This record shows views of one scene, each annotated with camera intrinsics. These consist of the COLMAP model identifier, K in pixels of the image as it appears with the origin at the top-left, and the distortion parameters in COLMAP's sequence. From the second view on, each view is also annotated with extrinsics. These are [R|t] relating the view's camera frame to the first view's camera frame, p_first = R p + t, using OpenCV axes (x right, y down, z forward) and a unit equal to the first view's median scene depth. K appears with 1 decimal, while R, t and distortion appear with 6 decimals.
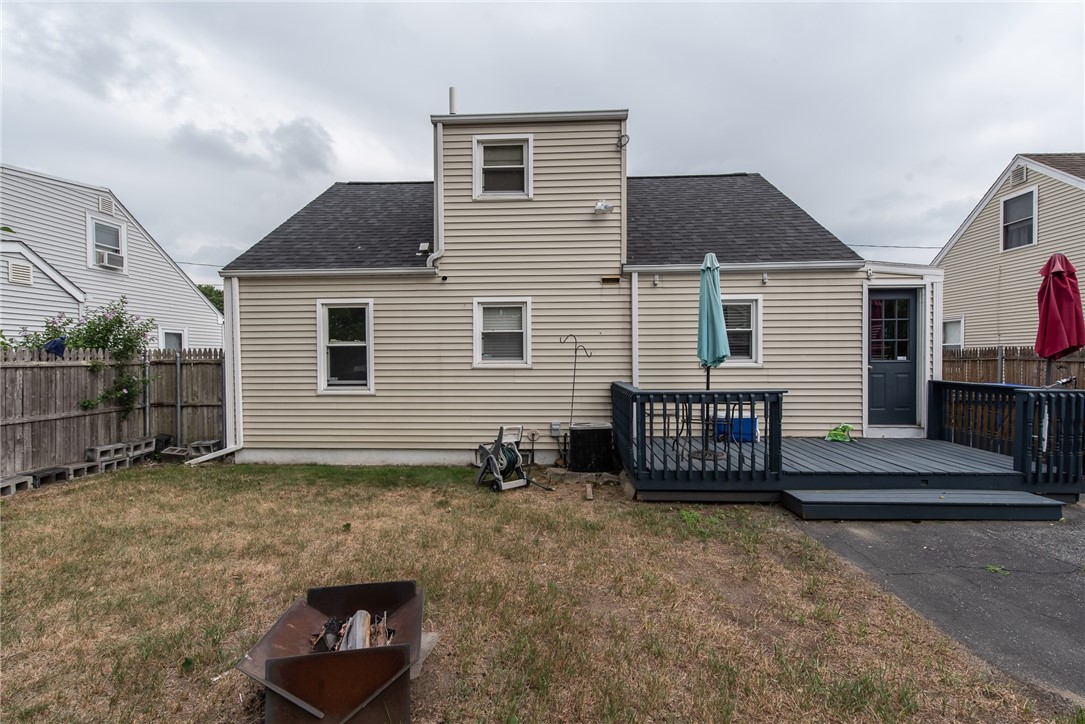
lens RADIAL K [[462.5, 0, 545.4], [0, 462.5, 366.1], [0, 0, 1]] dist [0.001291, 0.000217]
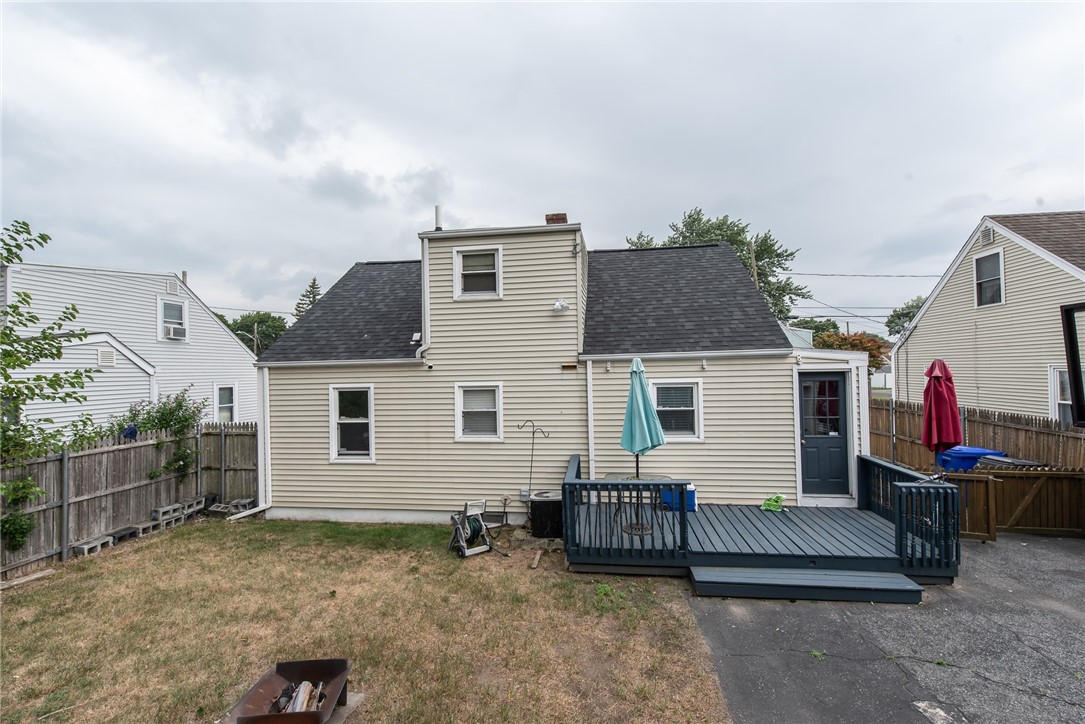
lens RADIAL K [[462.5, 0, 545.4], [0, 462.5, 366.1], [0, 0, 1]] dist [0.001291, 0.000217]
pose [[0.996040, -0.015568, -0.087527, 0.187149], [0.013186, 0.999529, -0.027723, -0.159333], [0.087918, 0.026459, 0.995776, -0.167492]]
